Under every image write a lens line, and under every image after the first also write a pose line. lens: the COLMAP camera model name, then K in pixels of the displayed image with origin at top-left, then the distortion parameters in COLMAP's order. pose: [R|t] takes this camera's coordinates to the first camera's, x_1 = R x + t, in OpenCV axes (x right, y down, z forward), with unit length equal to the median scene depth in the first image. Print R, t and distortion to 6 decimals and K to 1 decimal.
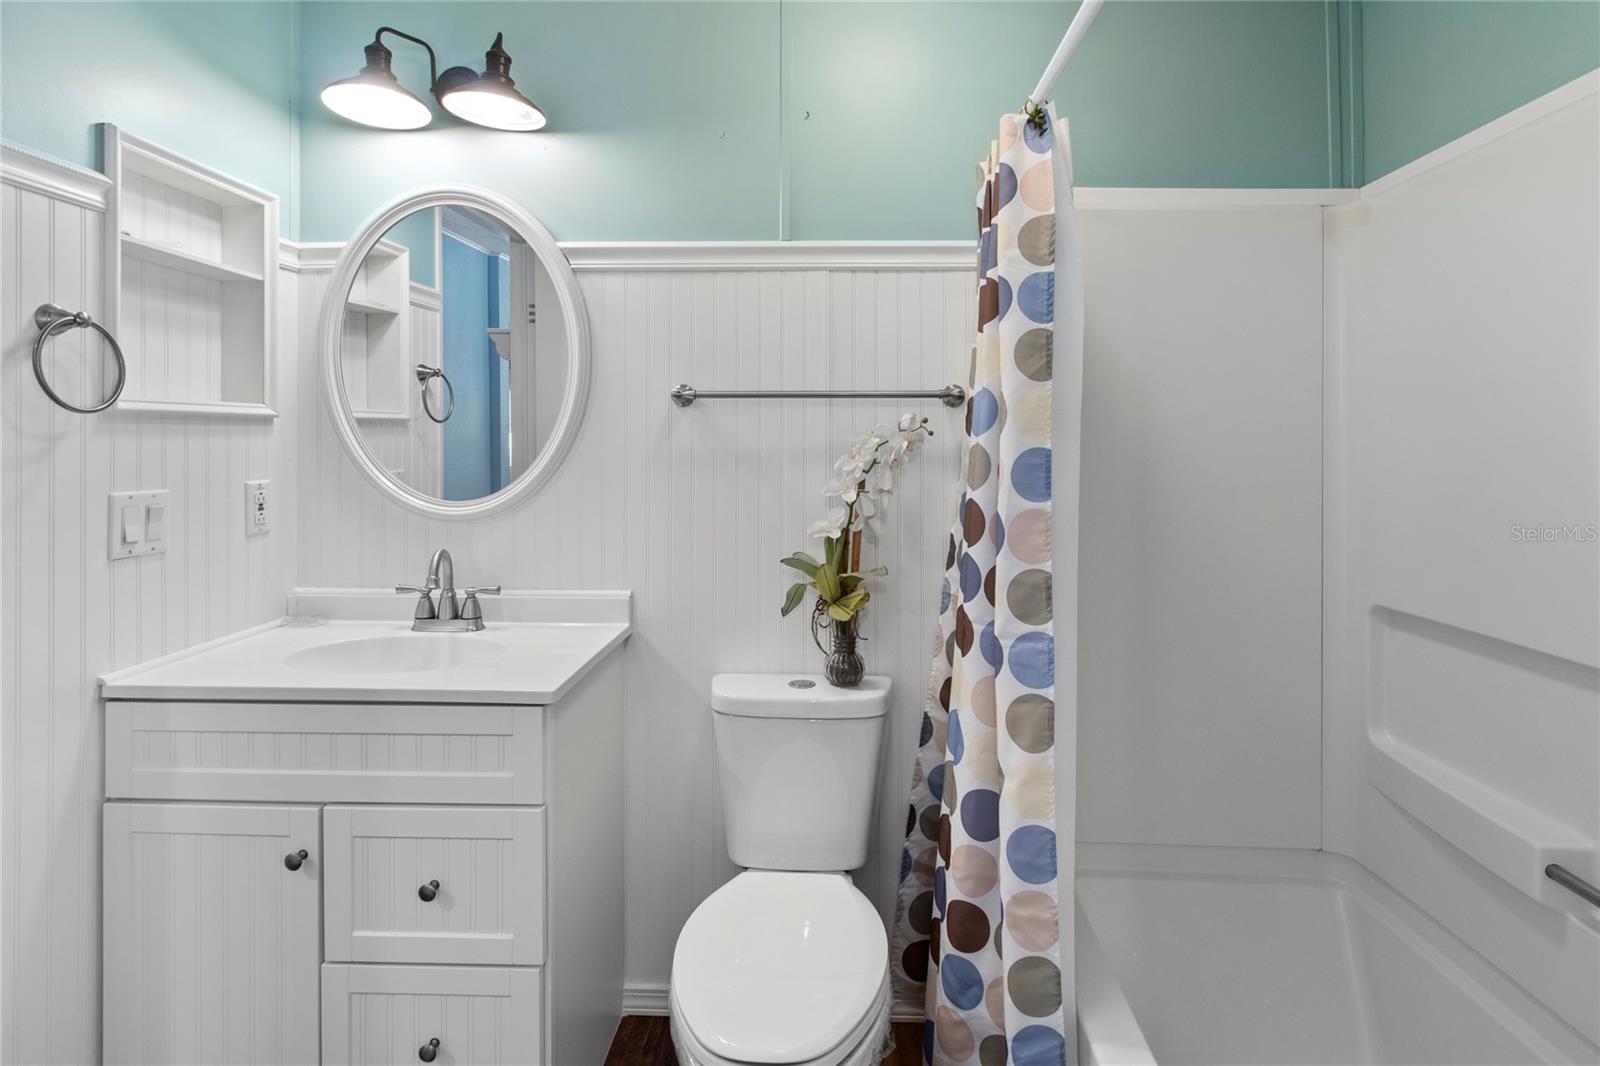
lens RADIAL K [[773.1, 0, 809.4], [0, 773.1, 438.7], [0, 0, 1]] dist [0.001681, -0.000855]
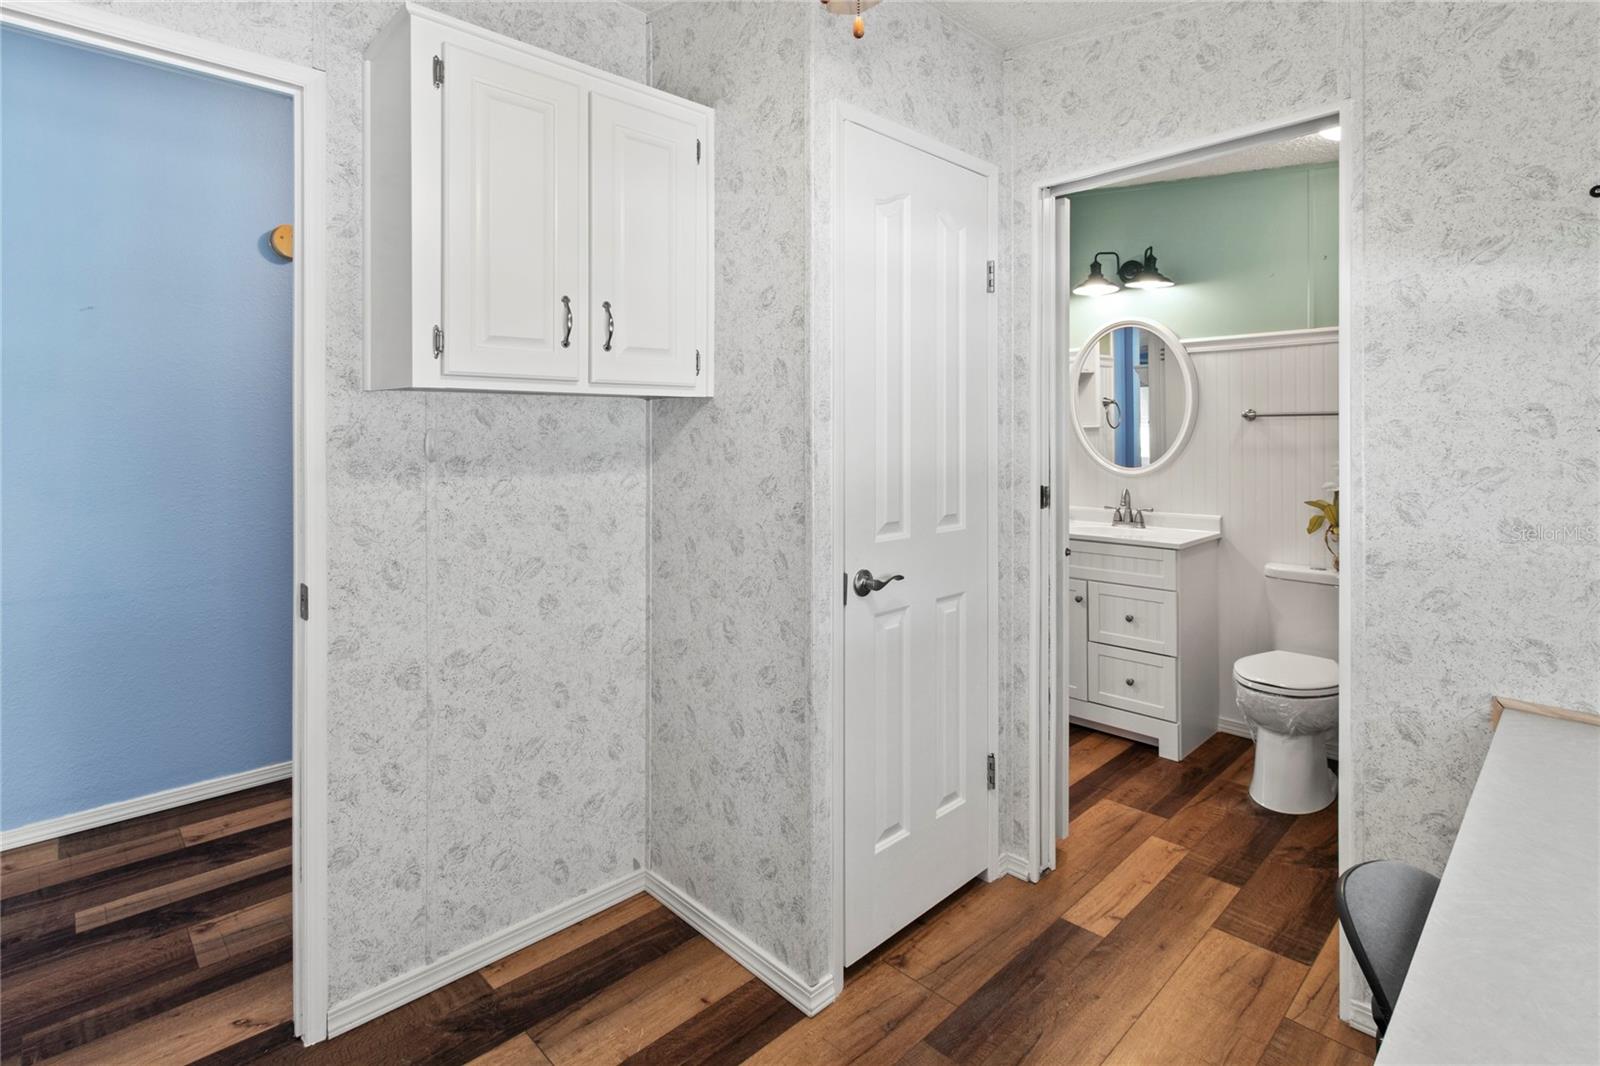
lens RADIAL K [[773.1, 0, 825.6], [0, 773.1, 427.2], [0, 0, 1]] dist [0.001681, -0.000855]
pose [[0.735736, -0.008405, -0.677217, 0.364582], [0.005417, 0.999964, -0.006526, -0.020351], [0.677247, 0.001133, 0.735755, -1.130584]]
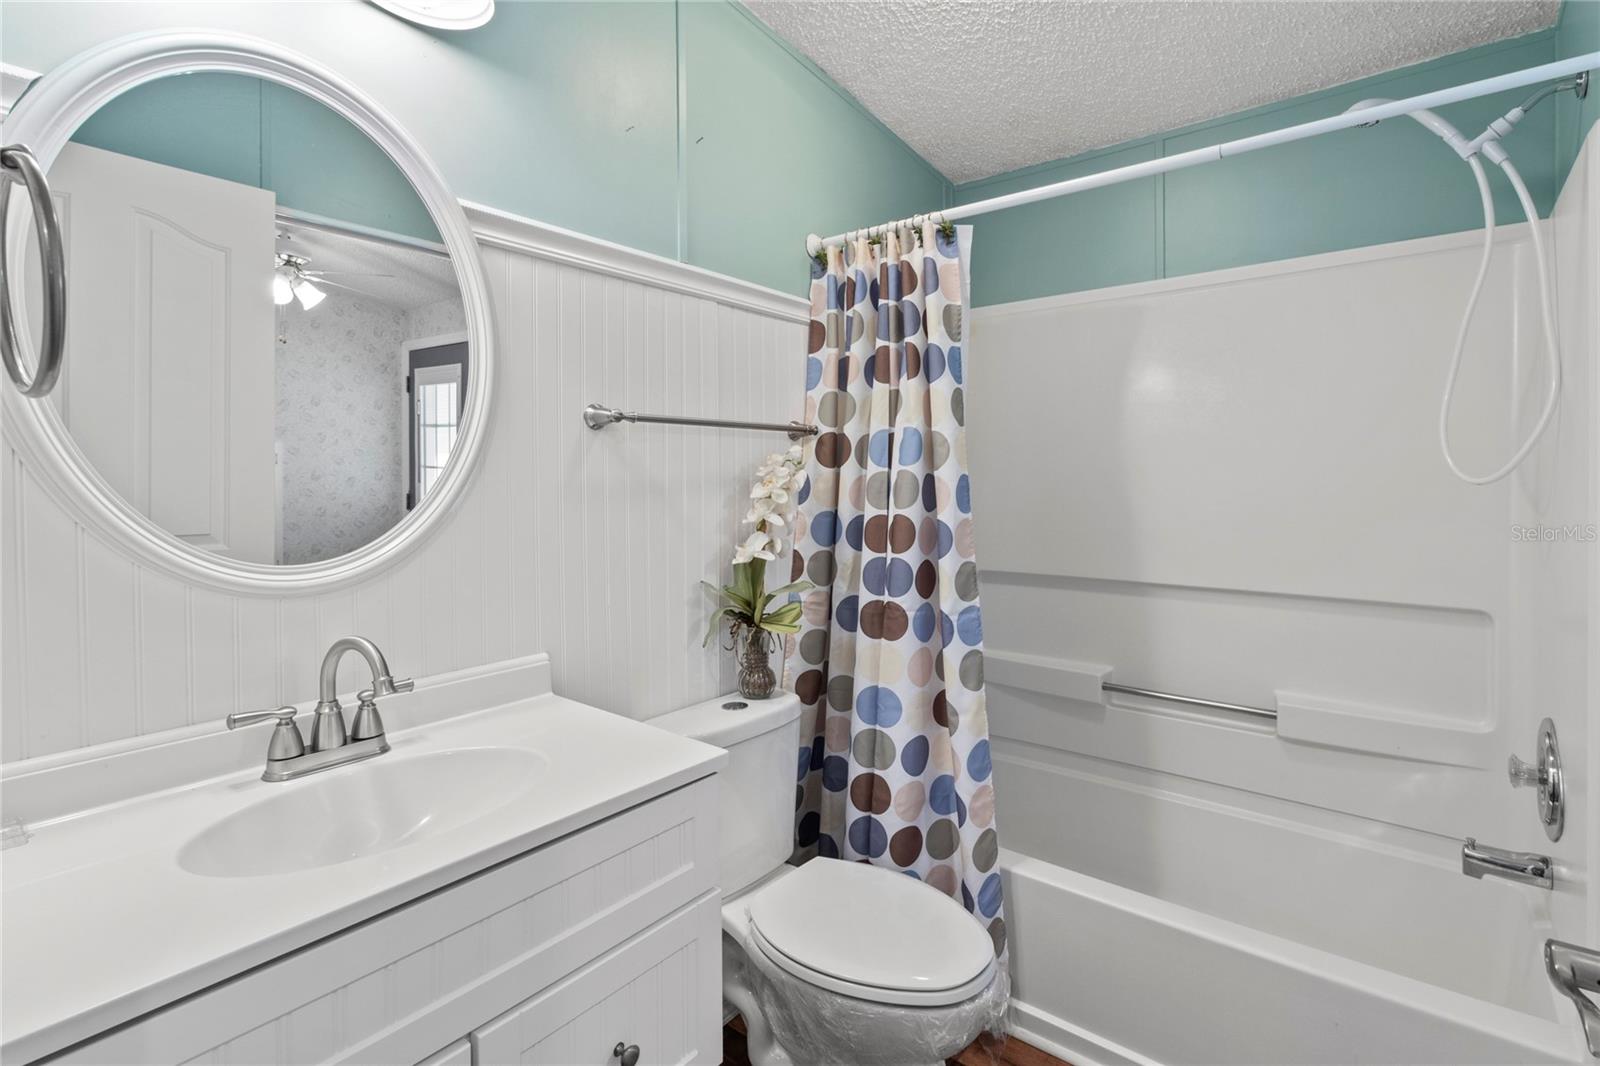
lens RADIAL K [[773.1, 0, 796.6], [0, 773.1, 479.0], [0, 0, 1]] dist [0.001681, -0.000855]
pose [[0.597538, -0.007621, 0.801805, -0.741716], [-0.002783, 0.999929, 0.011578, 0.004128], [-0.801836, -0.009150, 0.597474, 0.307951]]
